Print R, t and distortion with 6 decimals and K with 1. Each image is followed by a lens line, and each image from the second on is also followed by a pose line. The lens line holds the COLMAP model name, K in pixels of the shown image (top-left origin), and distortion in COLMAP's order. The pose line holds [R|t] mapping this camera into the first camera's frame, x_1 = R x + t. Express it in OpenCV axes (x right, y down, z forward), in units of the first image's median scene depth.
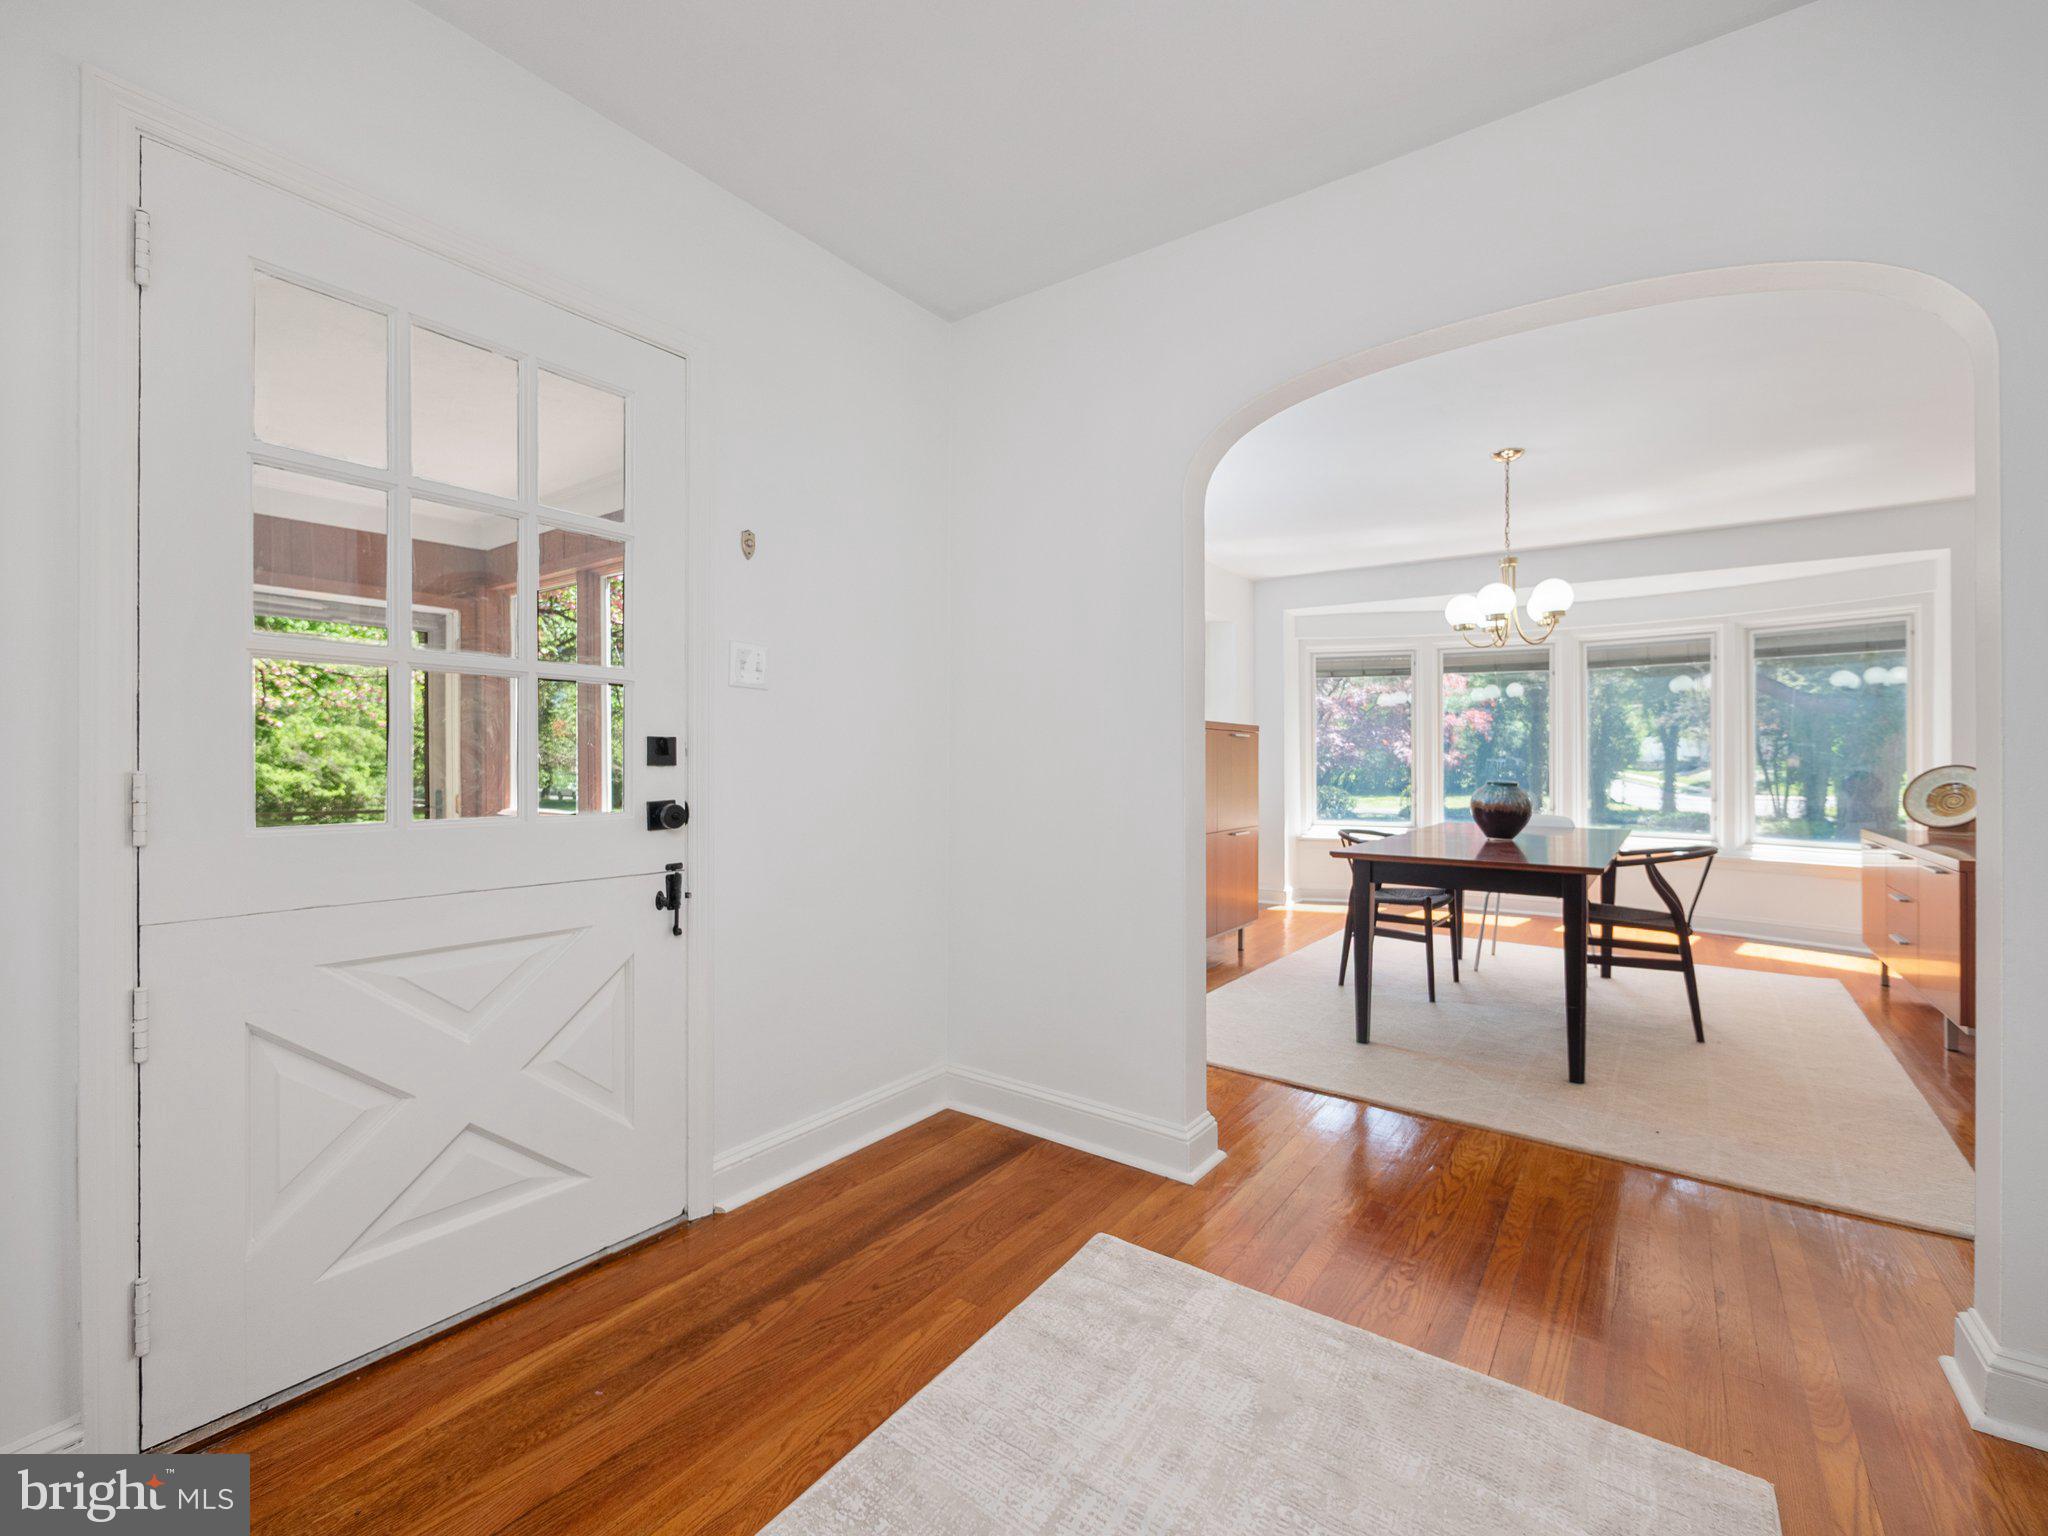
lens RADIAL K [[873.9, 0, 1028.5], [0, 873.9, 759.8], [0, 0, 1]] dist [-0.002801, 0.000900]
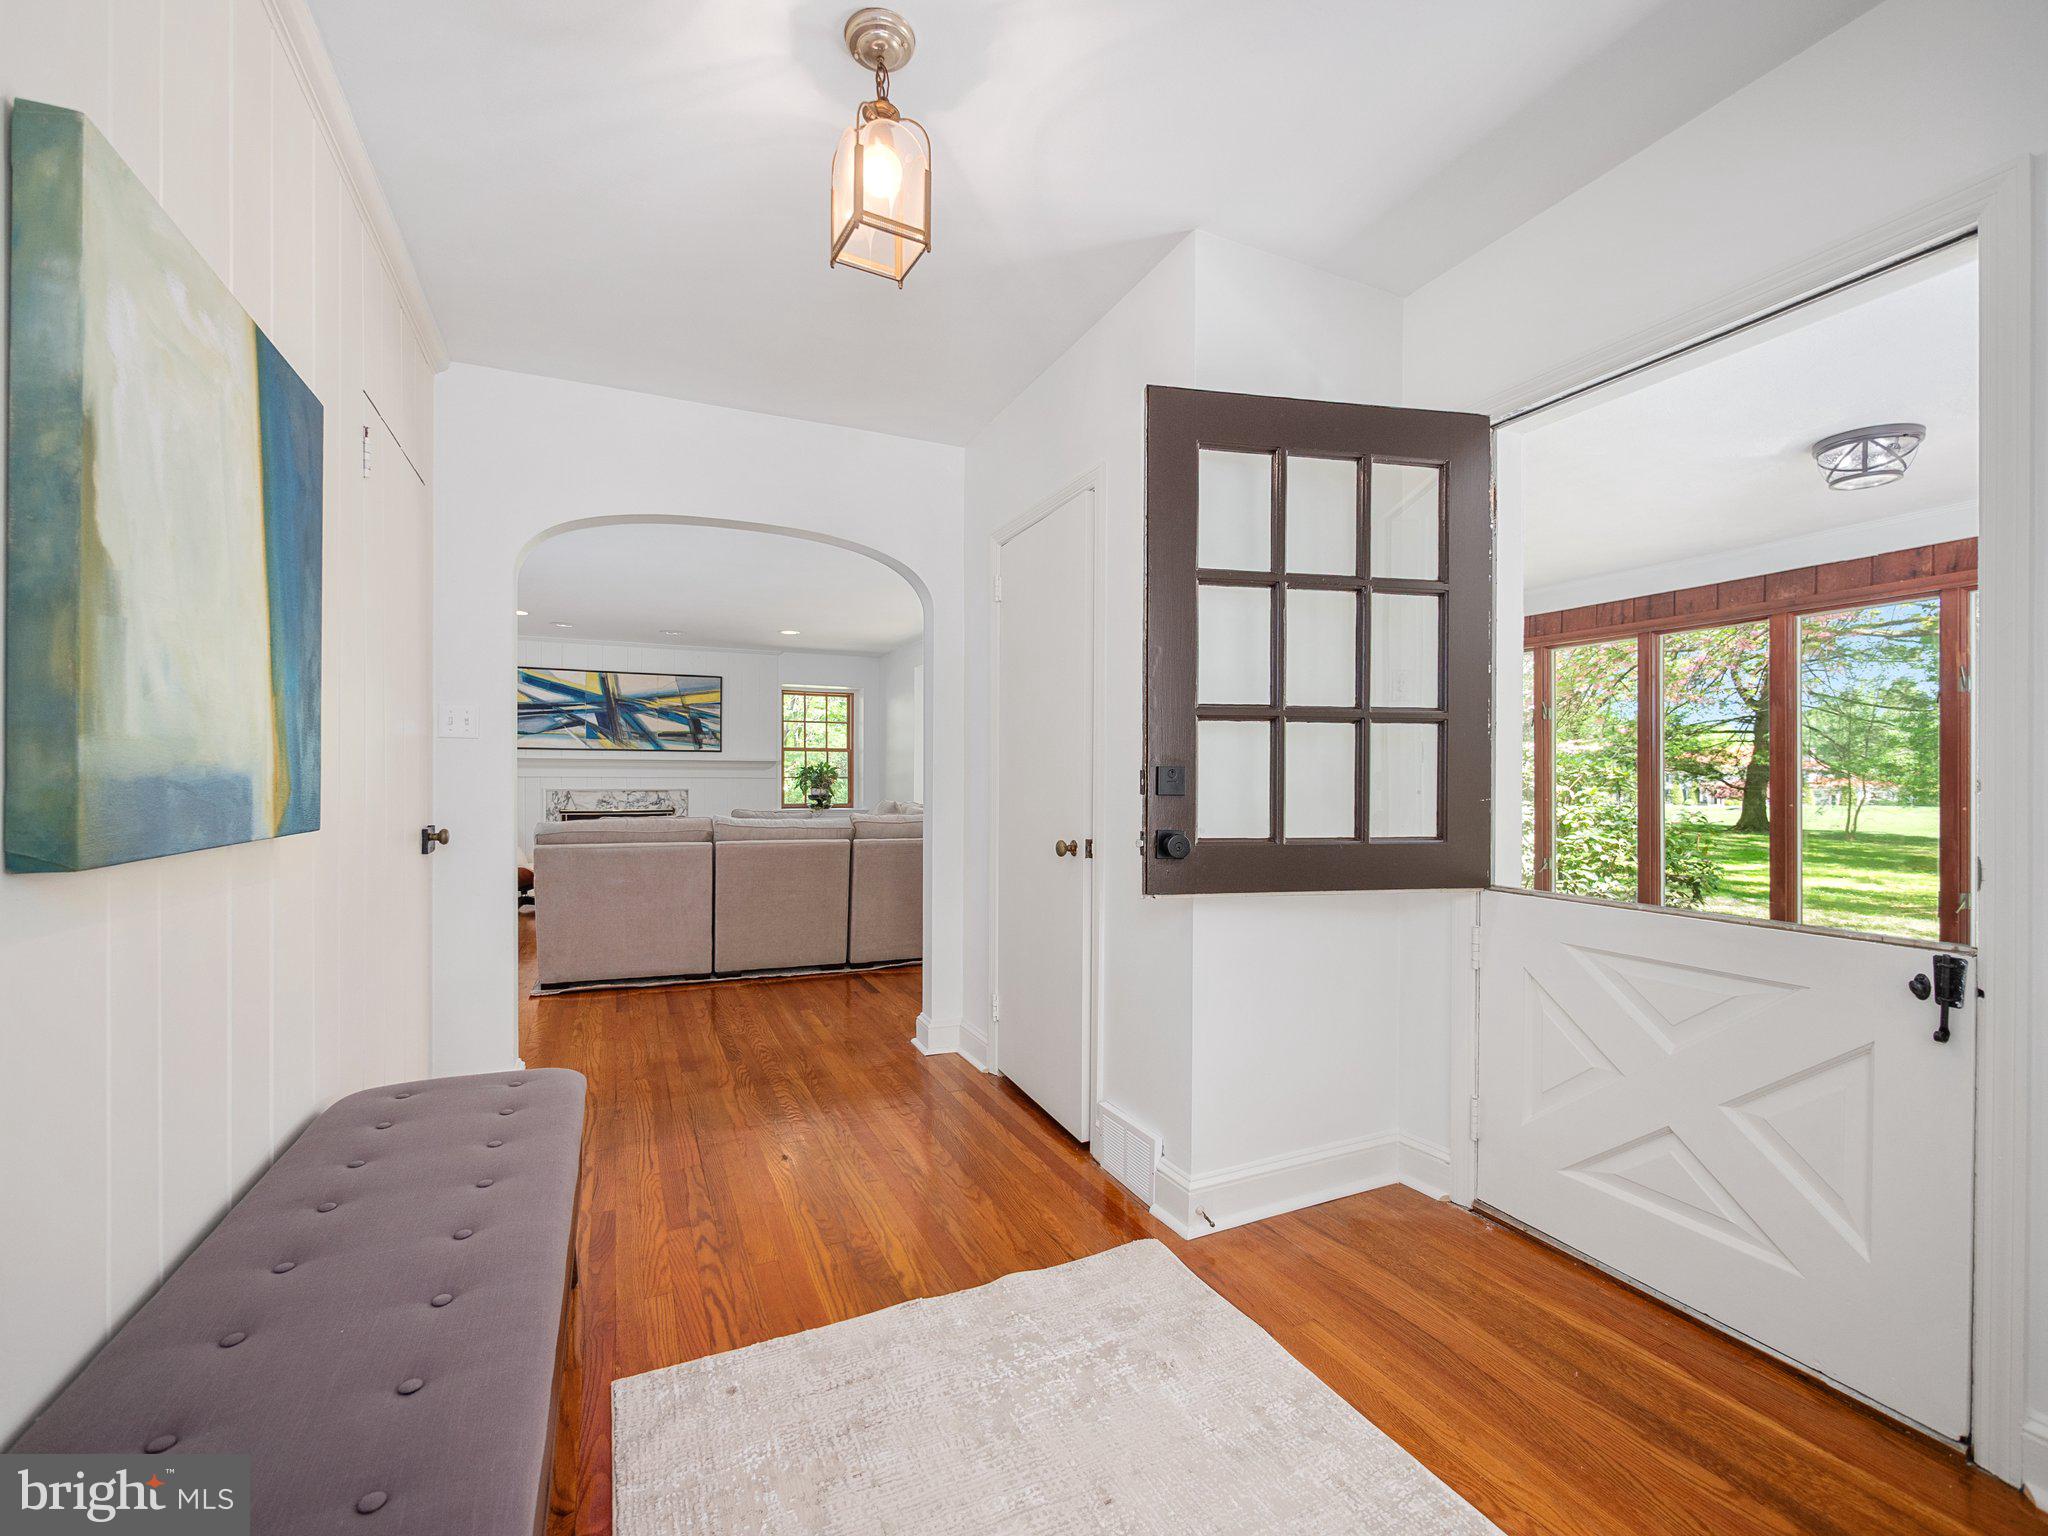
lens RADIAL K [[873.9, 0, 1025.0], [0, 873.9, 778.2], [0, 0, 1]] dist [-0.002801, 0.000900]
pose [[-0.486254, -0.011374, -0.873743, 0.707005], [-0.002016, 0.999927, -0.011894, -0.007997], [0.873815, -0.004022, -0.486242, 0.811306]]
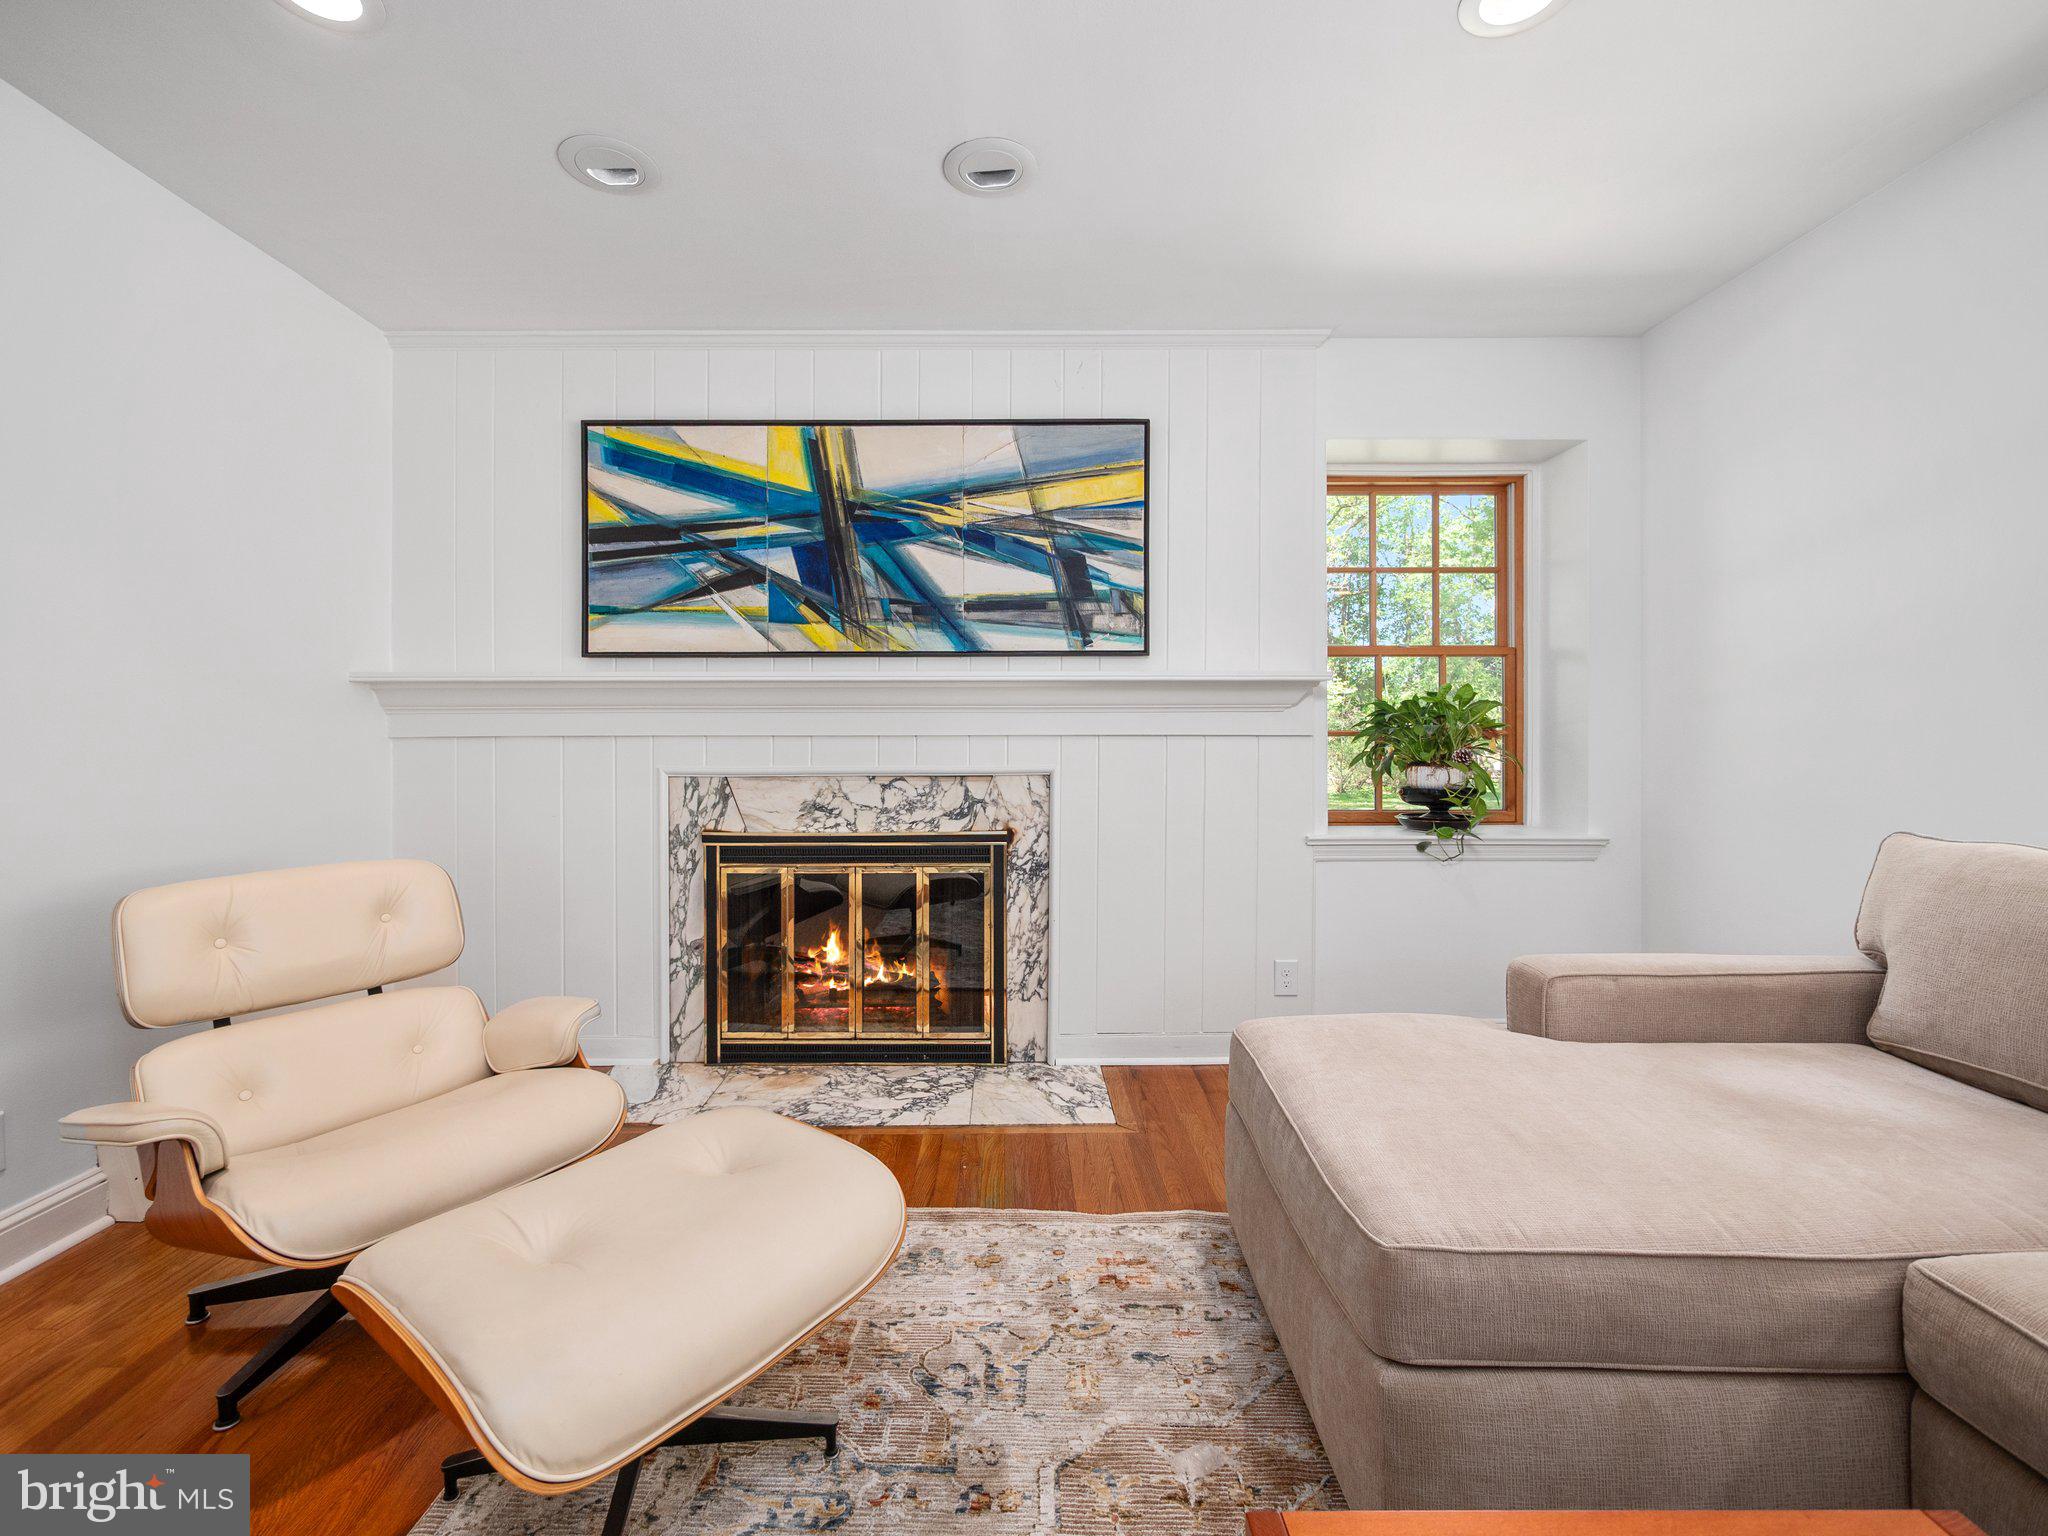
lens RADIAL K [[873.9, 0, 1029.1], [0, 873.9, 756.3], [0, 0, 1]] dist [-0.002801, 0.000900]
pose [[-0.817543, 0.006606, -0.575830, 0.406719], [0.000882, 0.999947, 0.010220, -0.012480], [0.575867, 0.007847, -0.817505, 0.468331]]
